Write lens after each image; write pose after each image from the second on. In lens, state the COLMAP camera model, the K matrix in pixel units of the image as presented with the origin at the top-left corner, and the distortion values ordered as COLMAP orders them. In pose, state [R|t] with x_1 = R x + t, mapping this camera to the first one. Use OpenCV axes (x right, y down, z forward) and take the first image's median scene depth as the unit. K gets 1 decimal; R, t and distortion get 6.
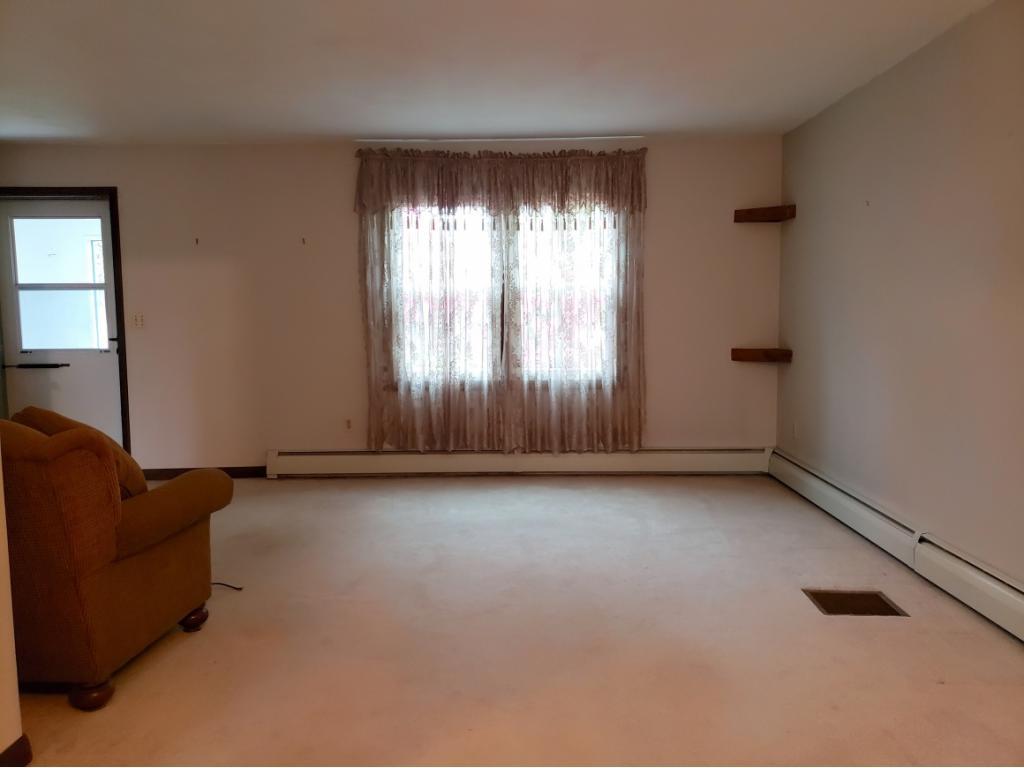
lens RADIAL K [[773.7, 0, 508.8], [0, 773.7, 386.2], [0, 0, 1]] dist [0.006595, 0.002029]
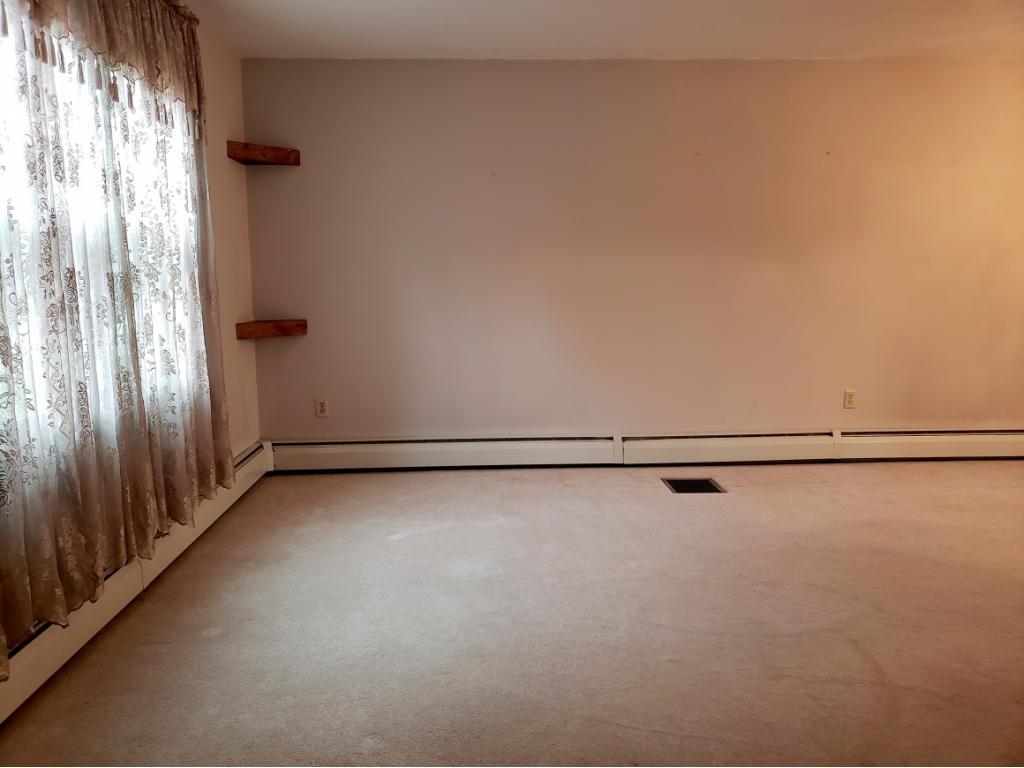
lens RADIAL K [[773.7, 0, 507.7], [0, 773.7, 378.9], [0, 0, 1]] dist [0.006595, 0.002029]
pose [[-0.033478, -0.120610, 0.992135, -0.522173], [0.113760, 0.985780, 0.123676, -0.063389], [-0.992944, 0.117006, -0.019281, 0.812950]]
